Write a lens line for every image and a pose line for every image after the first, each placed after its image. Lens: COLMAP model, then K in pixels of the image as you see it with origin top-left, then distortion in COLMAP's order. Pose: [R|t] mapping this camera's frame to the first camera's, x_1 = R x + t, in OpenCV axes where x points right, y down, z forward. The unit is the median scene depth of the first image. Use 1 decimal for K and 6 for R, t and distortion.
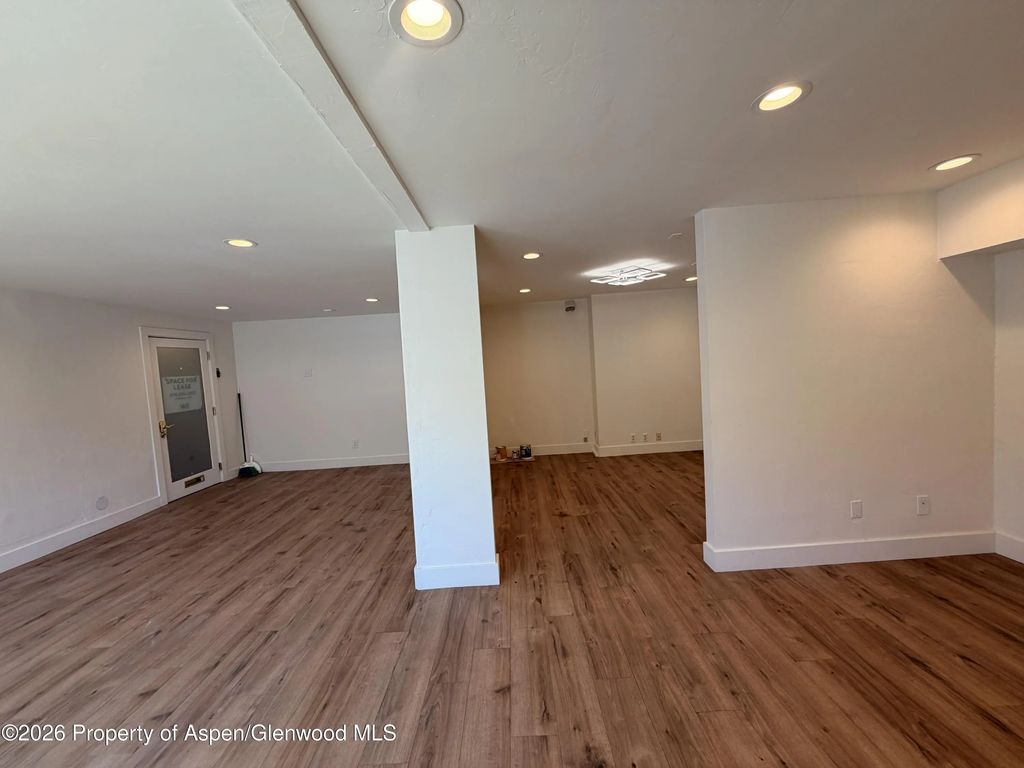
lens RADIAL K [[406.0, 0, 509.4], [0, 406.0, 382.5], [0, 0, 1]] dist [0.000403, 0.000363]
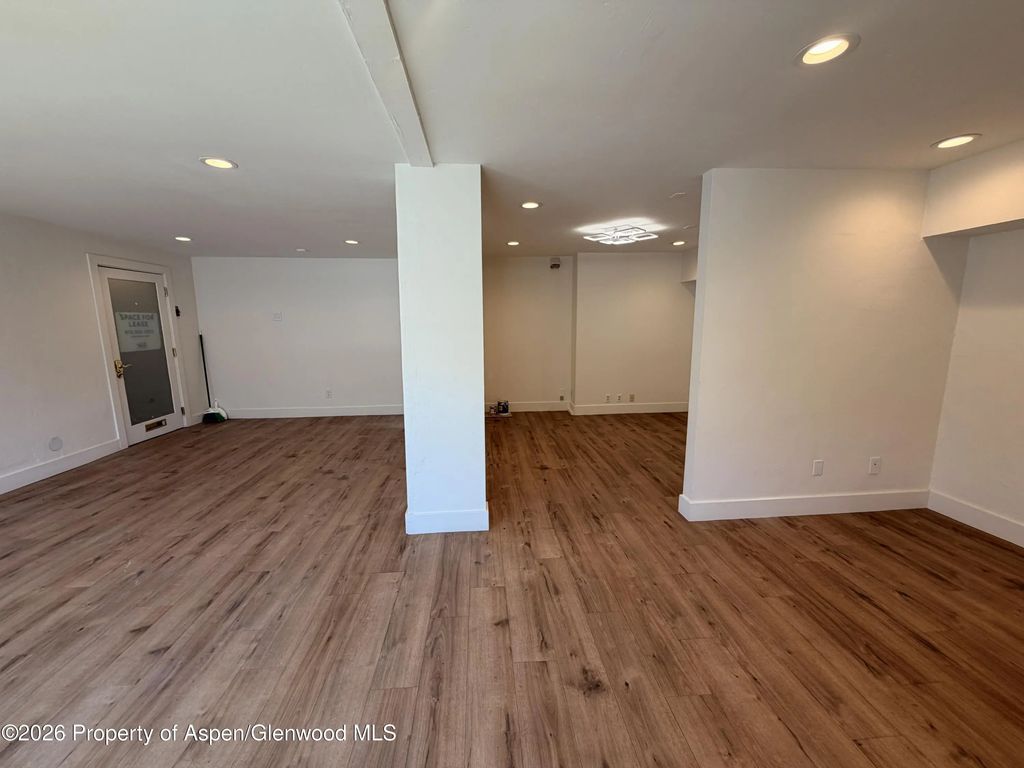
lens RADIAL K [[406.0, 0, 509.4], [0, 406.0, 382.5], [0, 0, 1]] dist [0.000403, 0.000363]
pose [[0.995473, 0.042141, 0.085187, -0.083244], [-0.050515, 0.993837, 0.098671, 0.019250], [-0.080503, -0.102528, 0.991467, 0.007182]]
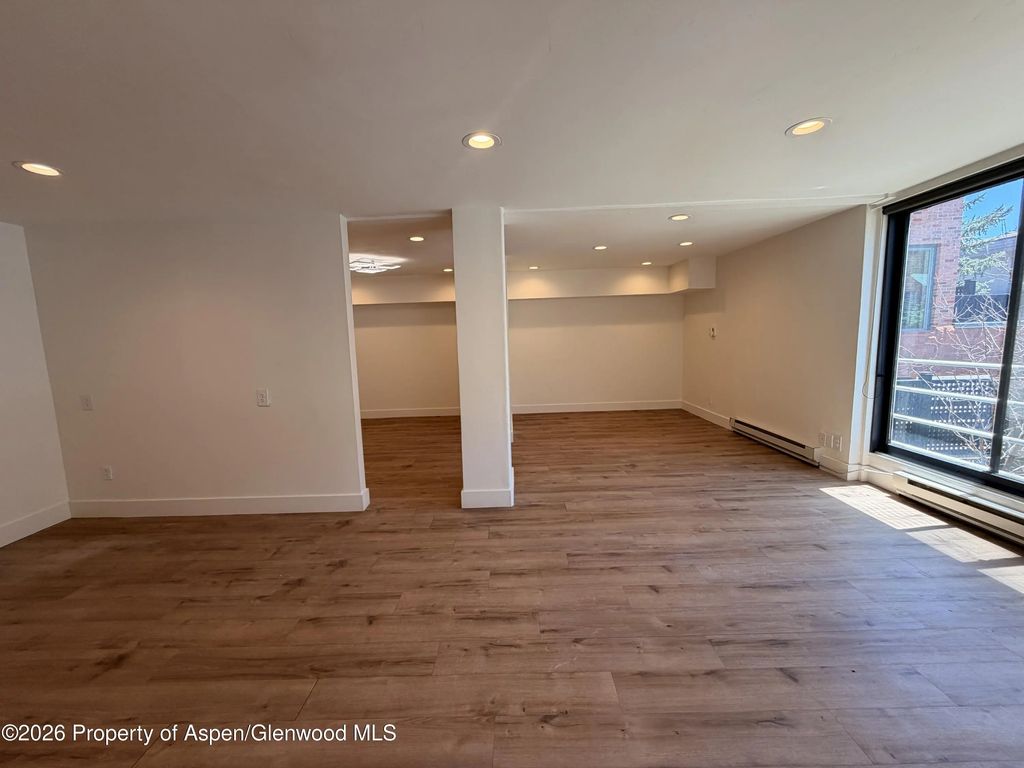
lens RADIAL K [[406.0, 0, 509.4], [0, 406.0, 382.5], [0, 0, 1]] dist [0.000403, 0.000363]
pose [[0.012297, -0.054814, 0.998421, -1.567104], [0.081916, 0.995195, 0.053628, 0.079129], [-0.996563, 0.081127, 0.016728, 1.052435]]
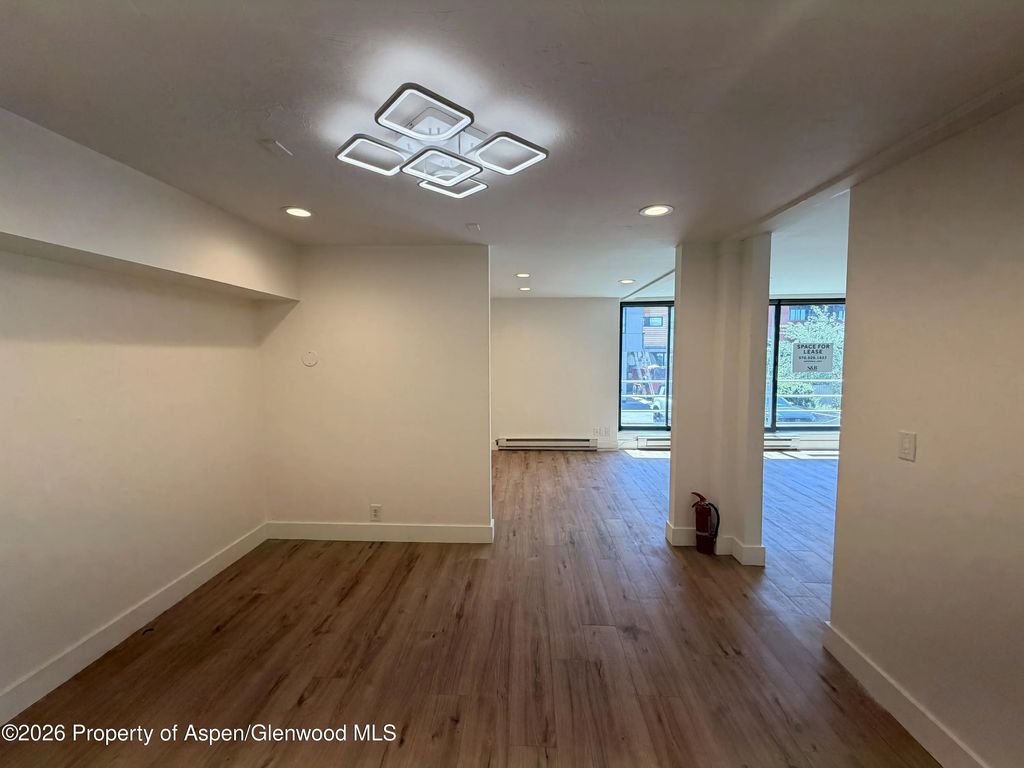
lens RADIAL K [[406.0, 0, 509.4], [0, 406.0, 382.5], [0, 0, 1]] dist [0.000403, 0.000363]
pose [[-0.996546, 0.063572, 0.053437, 0.393191], [0.069531, 0.990544, 0.118269, -0.172389], [-0.045413, 0.121576, -0.991543, 2.410985]]
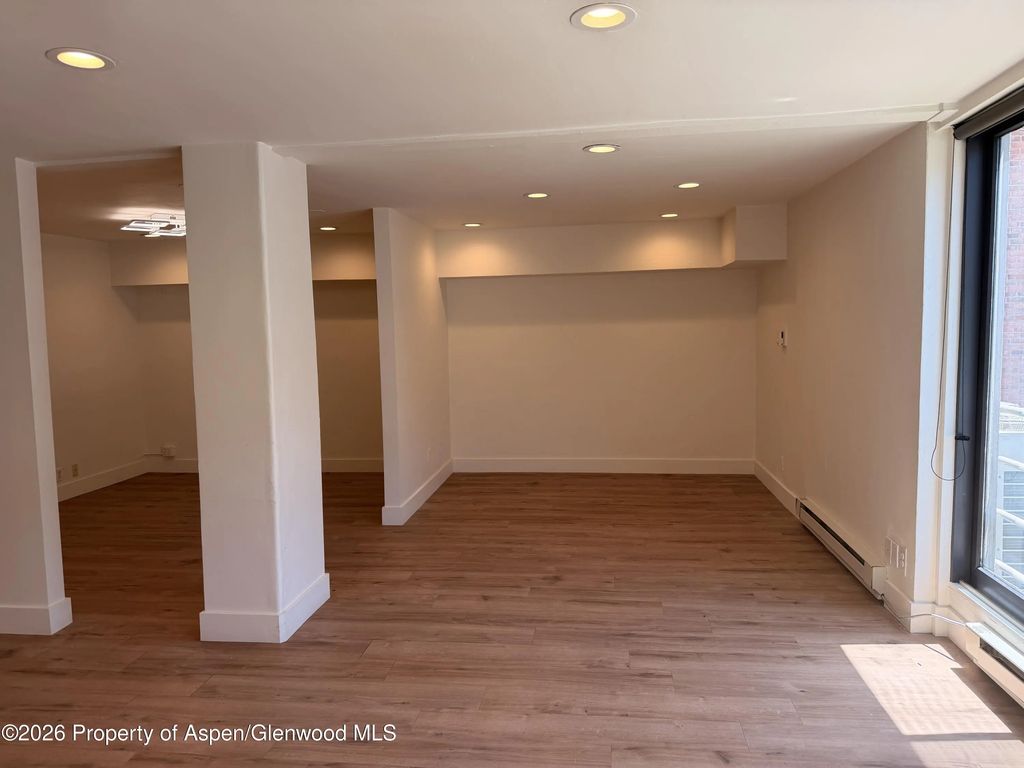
lens RADIAL K [[714.5, 0, 512.0], [0, 714.5, 384.0], [0, 0, 1]] dist [0.060909, -0.071267]
pose [[0.129593, -0.022944, 0.991302, -1.569393], [0.062913, 0.997908, 0.014873, 0.066230], [-0.989569, 0.060439, 0.130765, 0.444346]]
